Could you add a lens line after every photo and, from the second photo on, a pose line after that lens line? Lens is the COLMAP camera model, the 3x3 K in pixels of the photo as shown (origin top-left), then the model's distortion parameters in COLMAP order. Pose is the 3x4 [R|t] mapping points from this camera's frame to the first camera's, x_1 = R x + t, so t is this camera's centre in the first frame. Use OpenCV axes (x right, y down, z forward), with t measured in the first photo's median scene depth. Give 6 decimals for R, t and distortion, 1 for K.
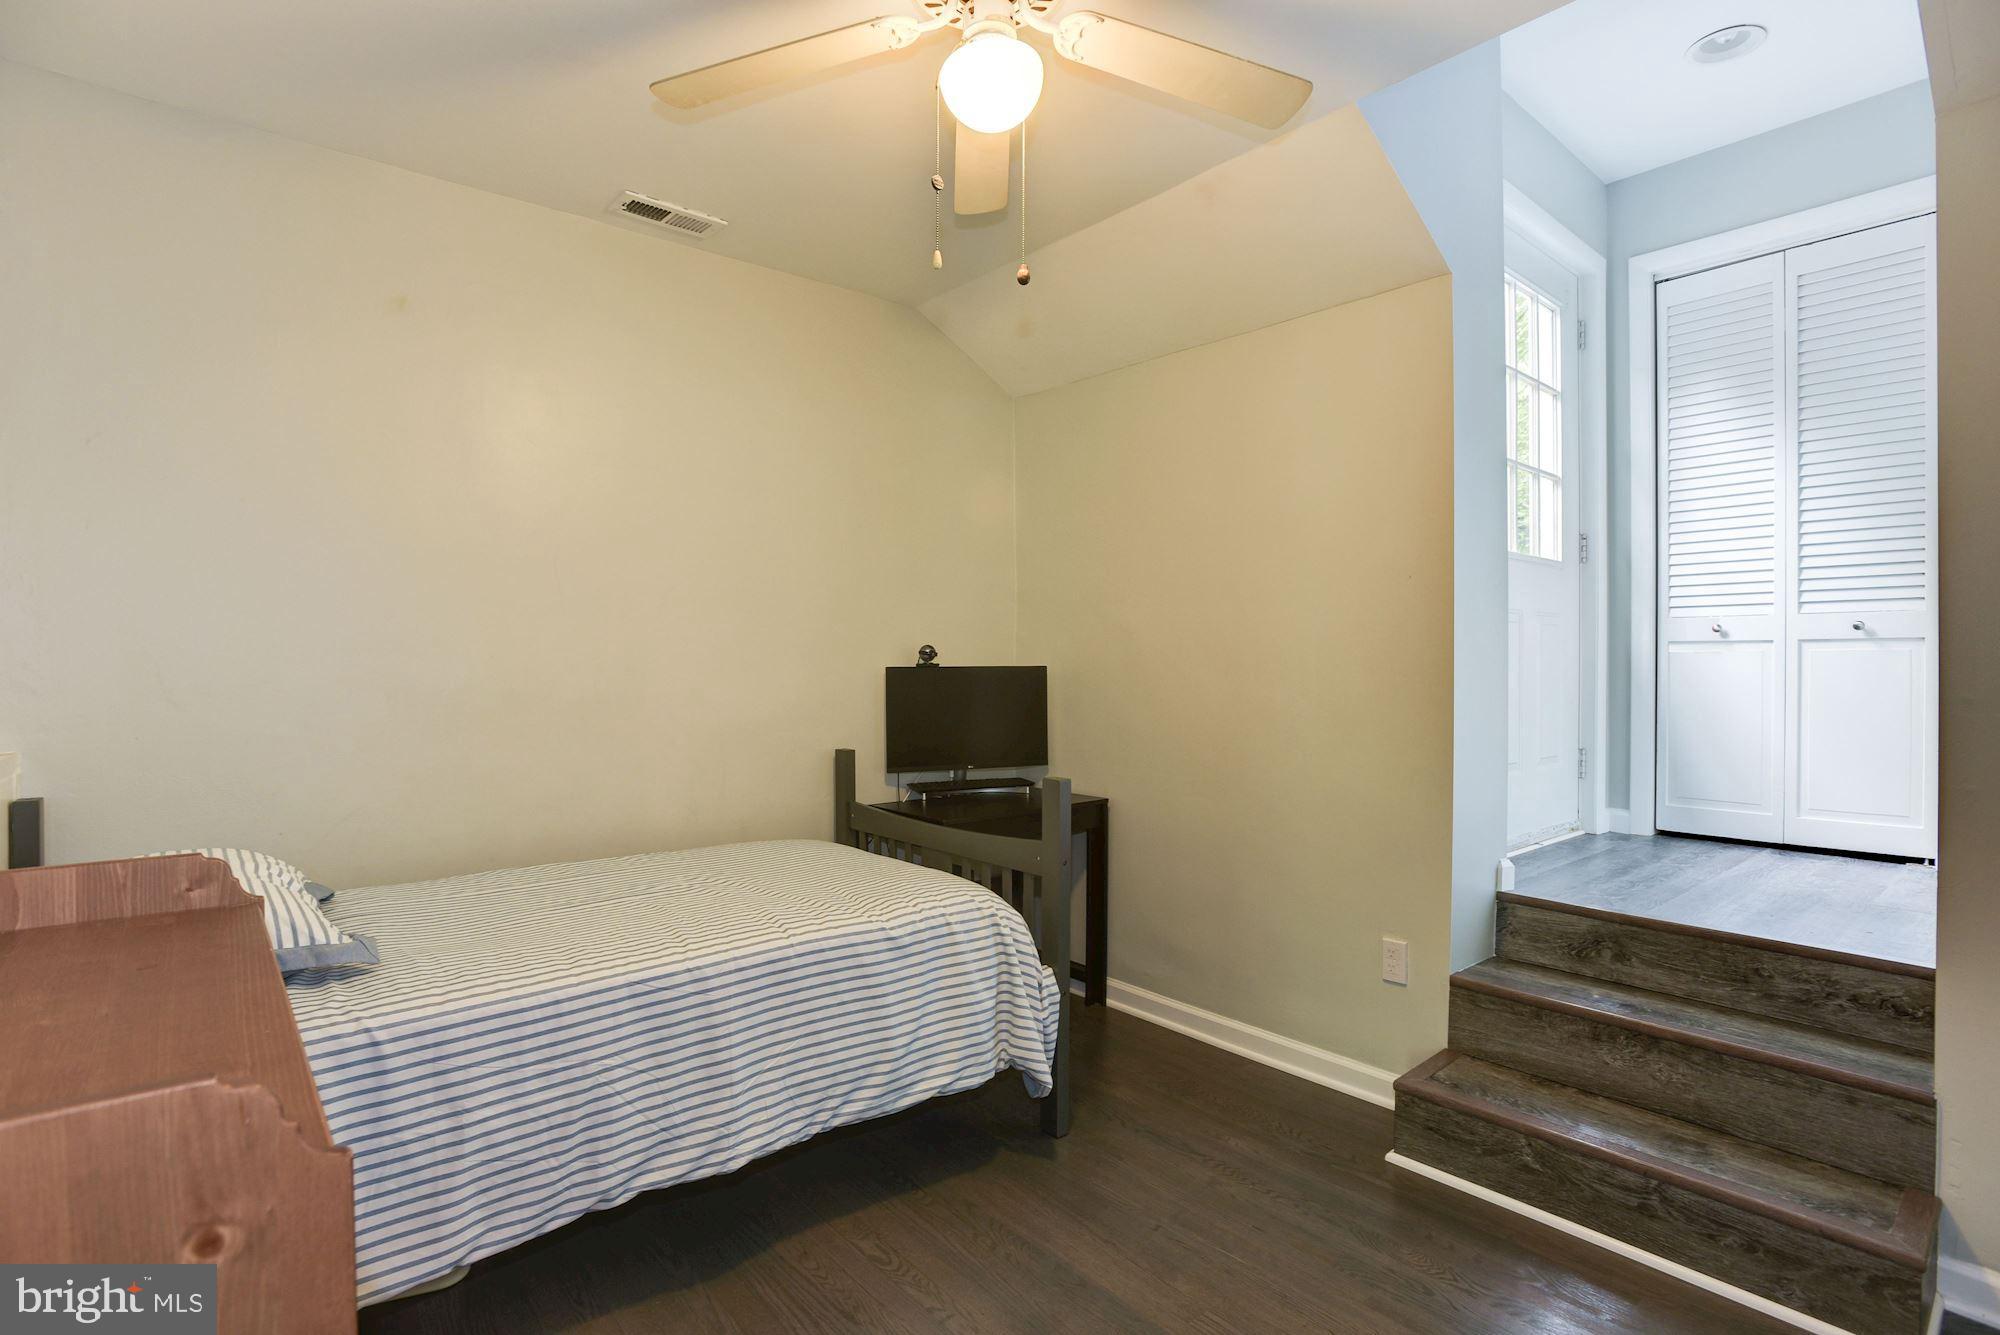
lens RADIAL K [[954.5, 0, 1004.6], [0, 954.5, 663.7], [0, 0, 1]] dist [-0.055362, 0.013078]
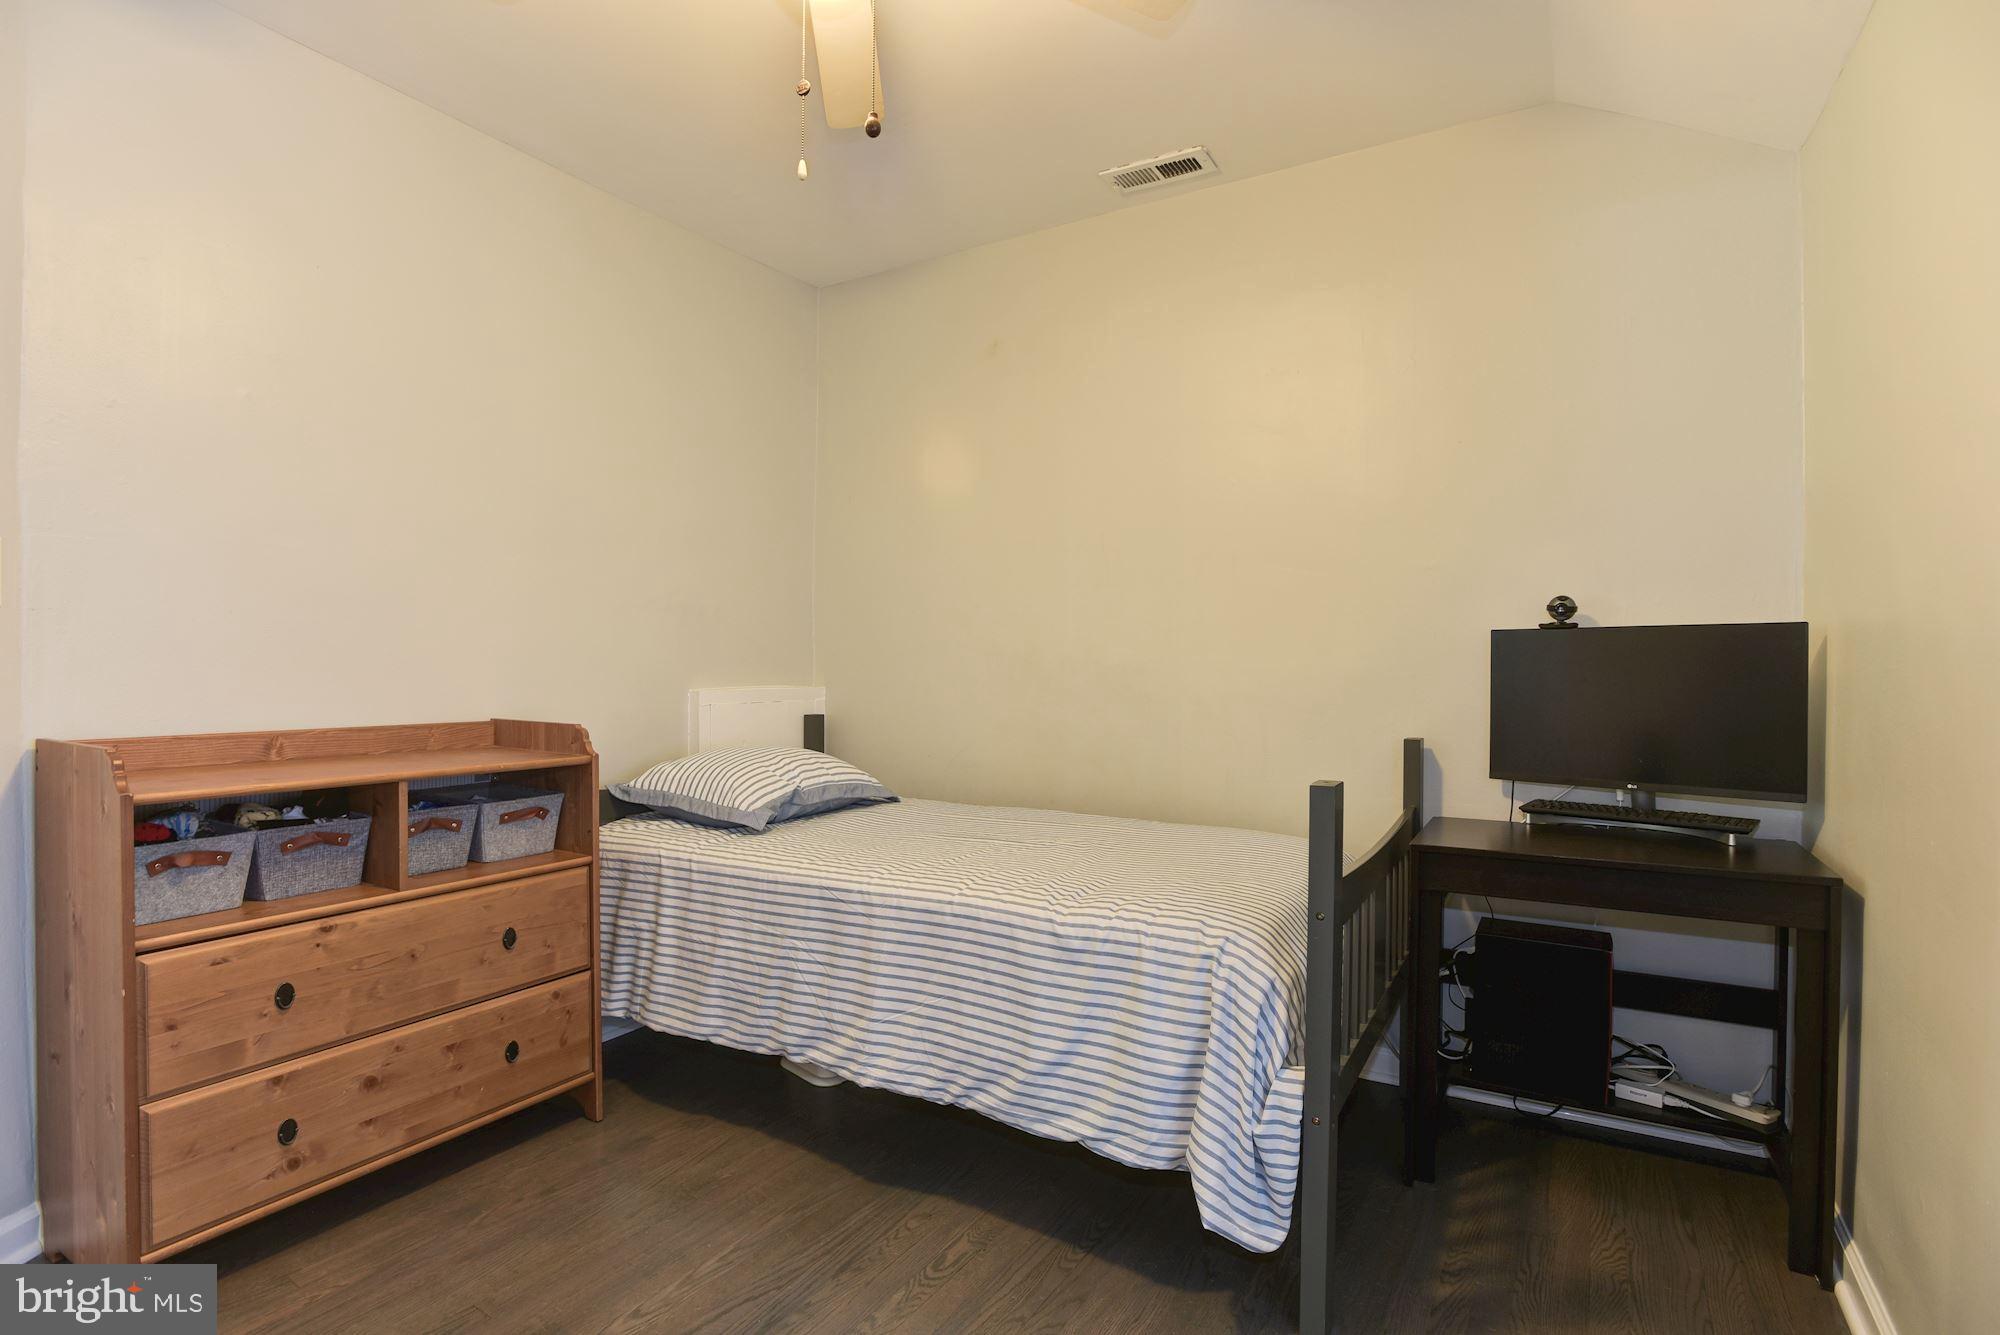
lens RADIAL K [[954.5, 0, 1006.3], [0, 954.5, 666.4], [0, 0, 1]] dist [-0.055362, 0.013078]
pose [[0.334298, 0.005947, -0.942449, 0.687532], [-0.002926, 0.999982, 0.005272, 0.046155], [0.942463, 0.000995, 0.334309, 0.695334]]
